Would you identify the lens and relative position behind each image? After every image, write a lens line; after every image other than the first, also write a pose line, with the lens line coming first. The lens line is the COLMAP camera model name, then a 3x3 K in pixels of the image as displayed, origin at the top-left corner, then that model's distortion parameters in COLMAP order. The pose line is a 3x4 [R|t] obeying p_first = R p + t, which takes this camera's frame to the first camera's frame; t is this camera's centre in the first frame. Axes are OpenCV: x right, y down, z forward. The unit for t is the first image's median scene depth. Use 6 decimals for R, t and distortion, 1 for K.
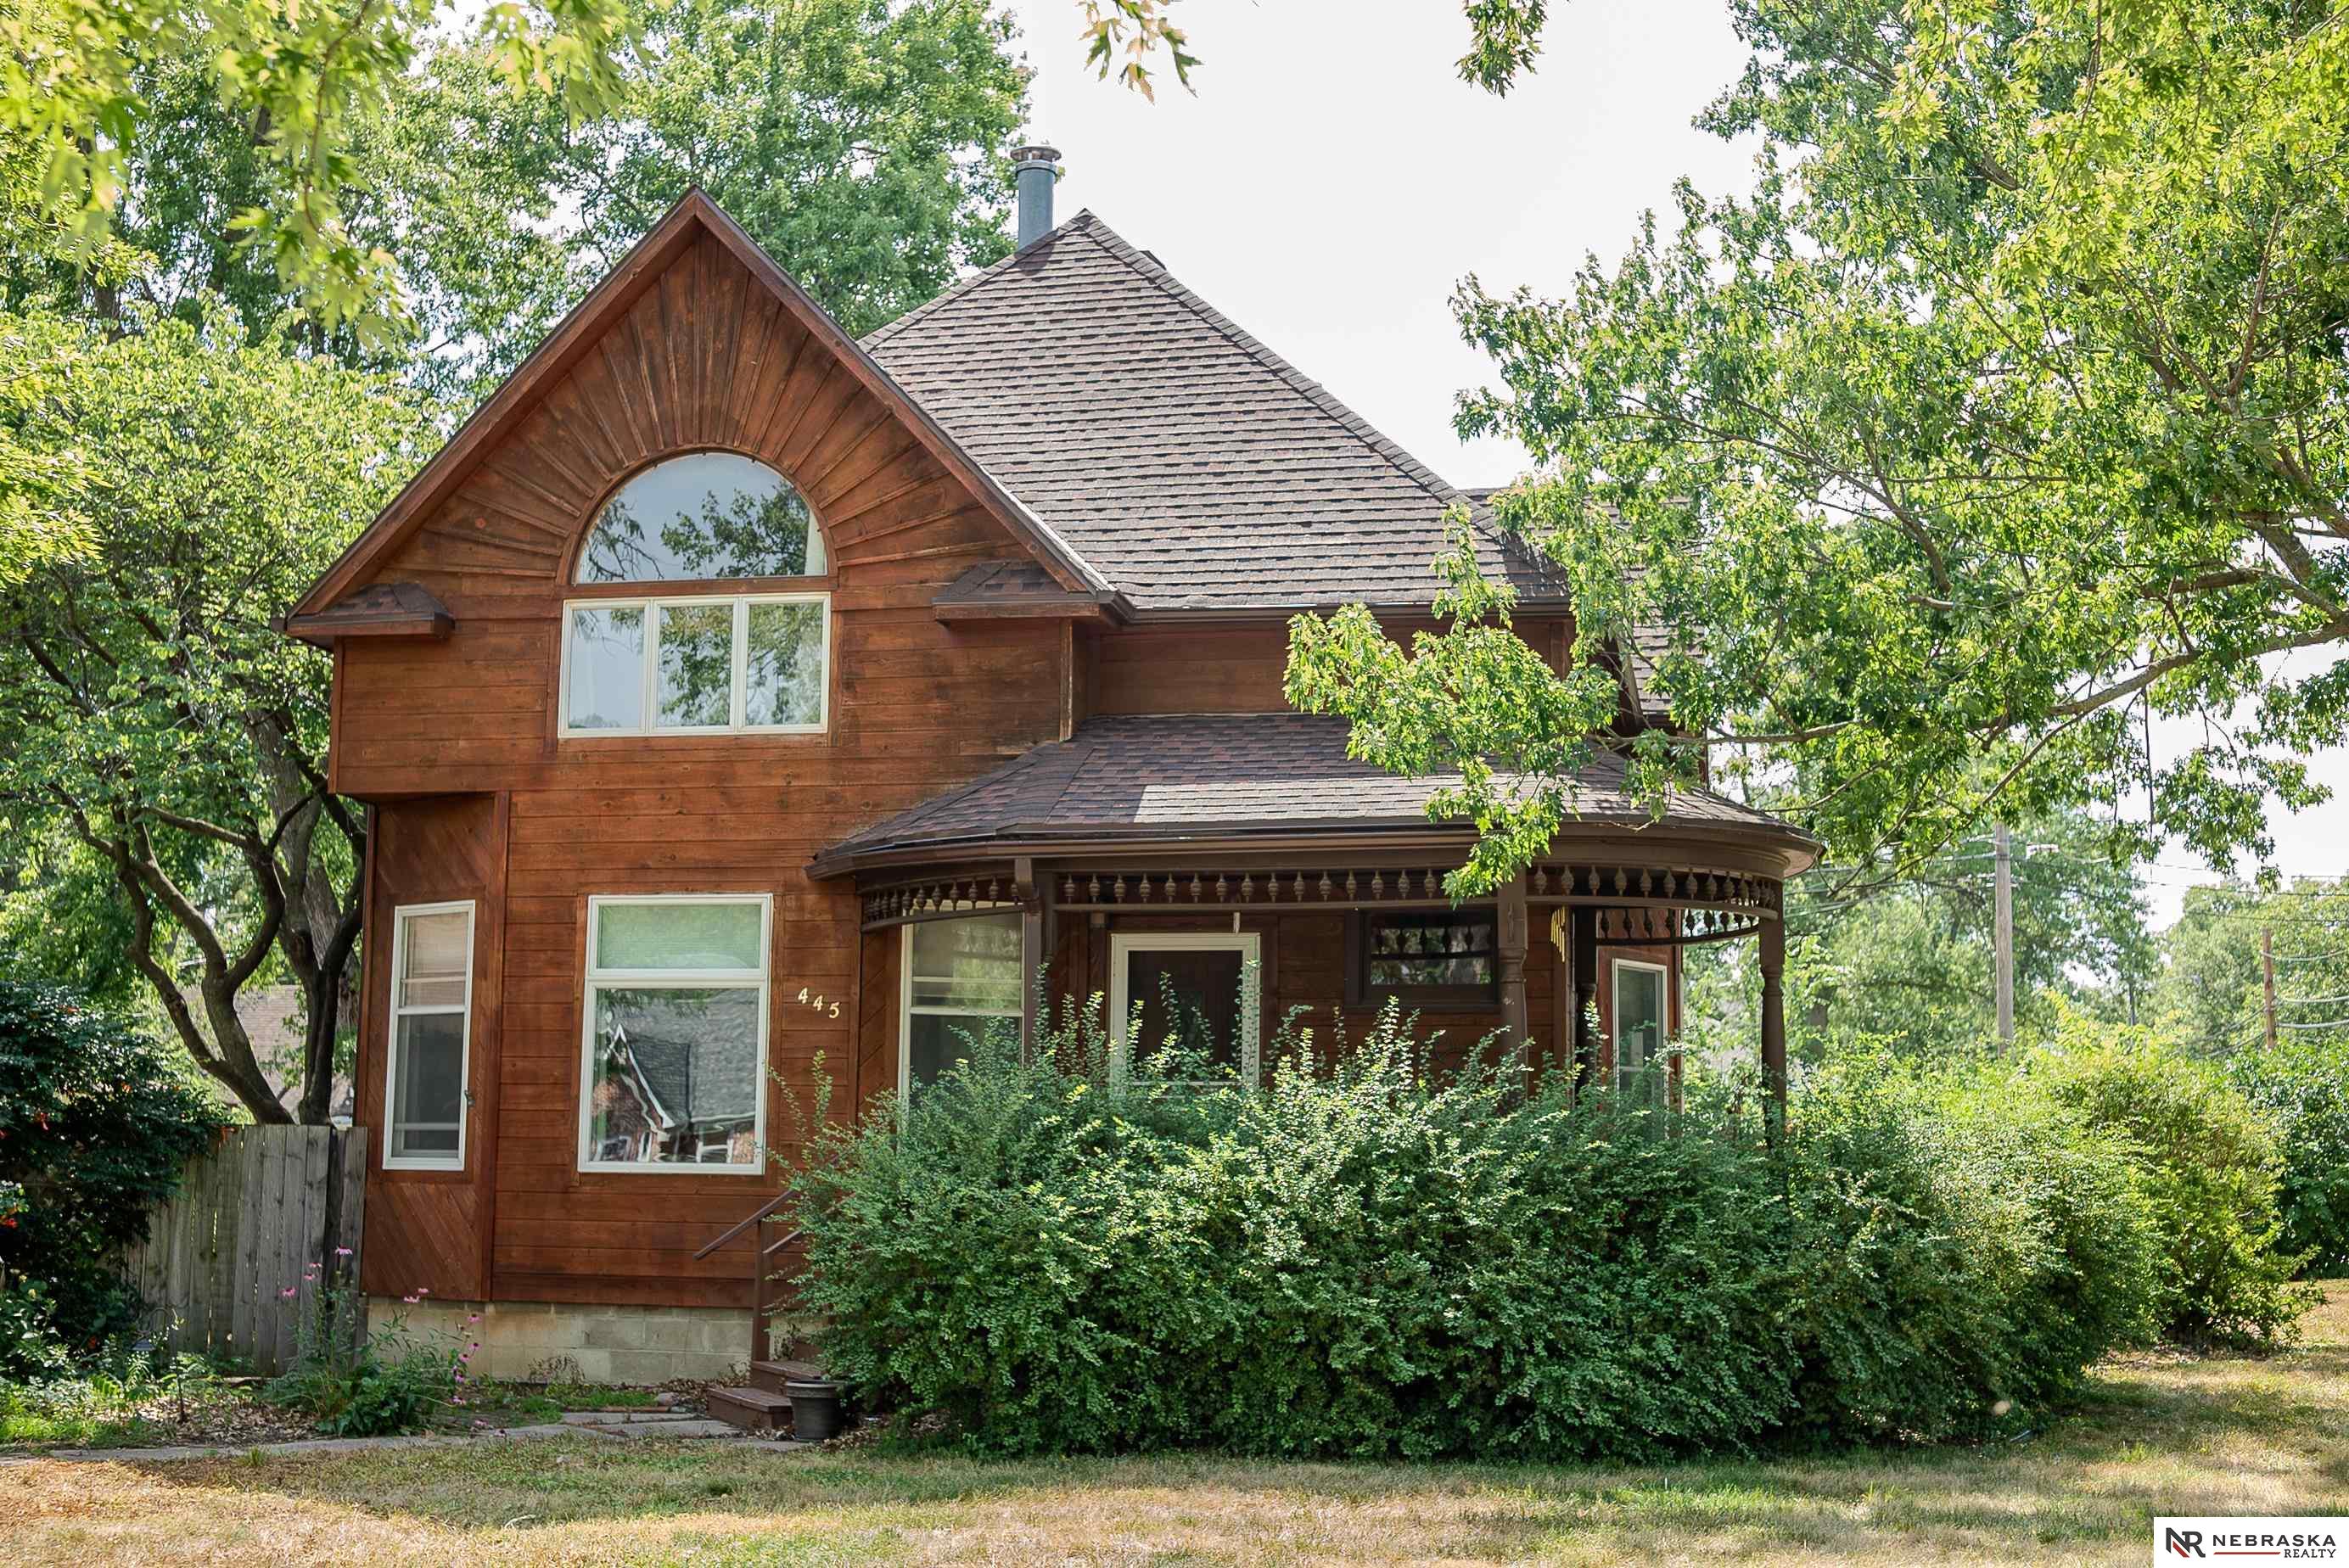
lens RADIAL K [[2717.5, 0, 1174.5], [0, 2717.5, 784.0], [0, 0, 1]] dist [-0.055897, 0.008337]
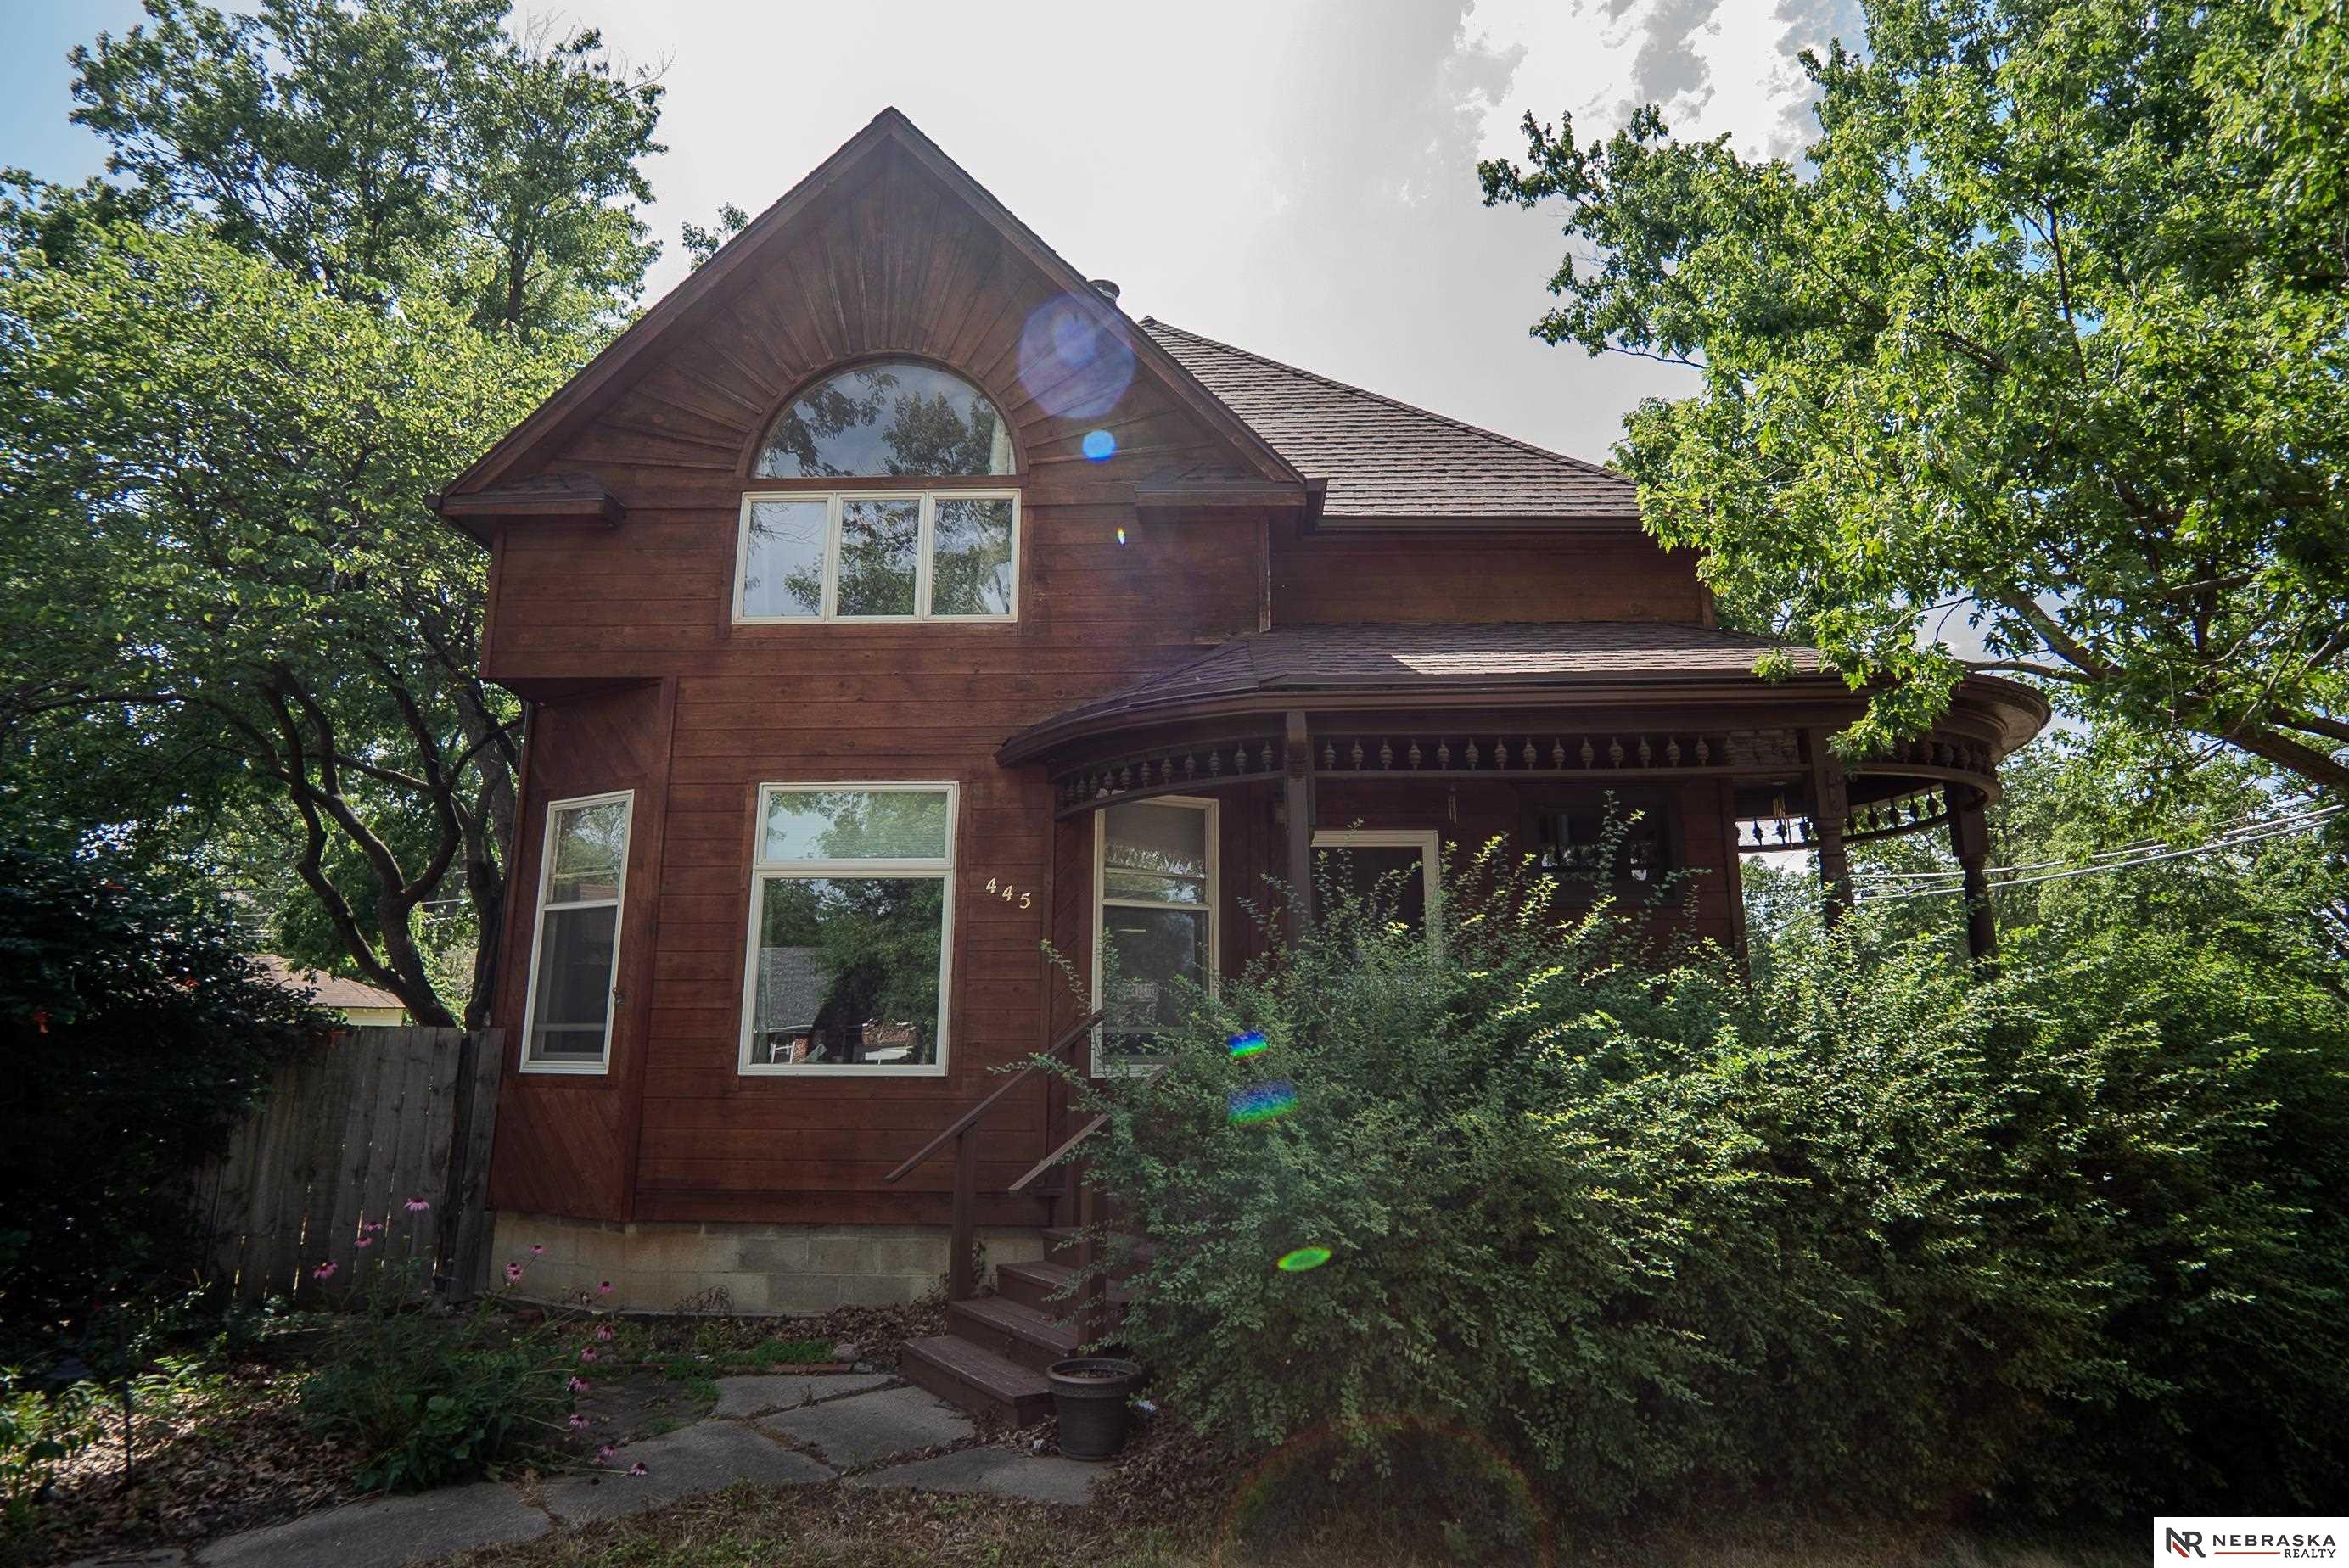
lens RADIAL K [[1265.8, 0, 1183.3], [0, 1265.8, 764.4], [0, 0, 1]] dist [-0.023604, 0.002862]
pose [[0.987553, 0.025173, 0.155260, -0.137361], [-0.012668, 0.996633, -0.081013, 0.069162], [-0.156776, 0.078038, 0.984546, 0.534979]]
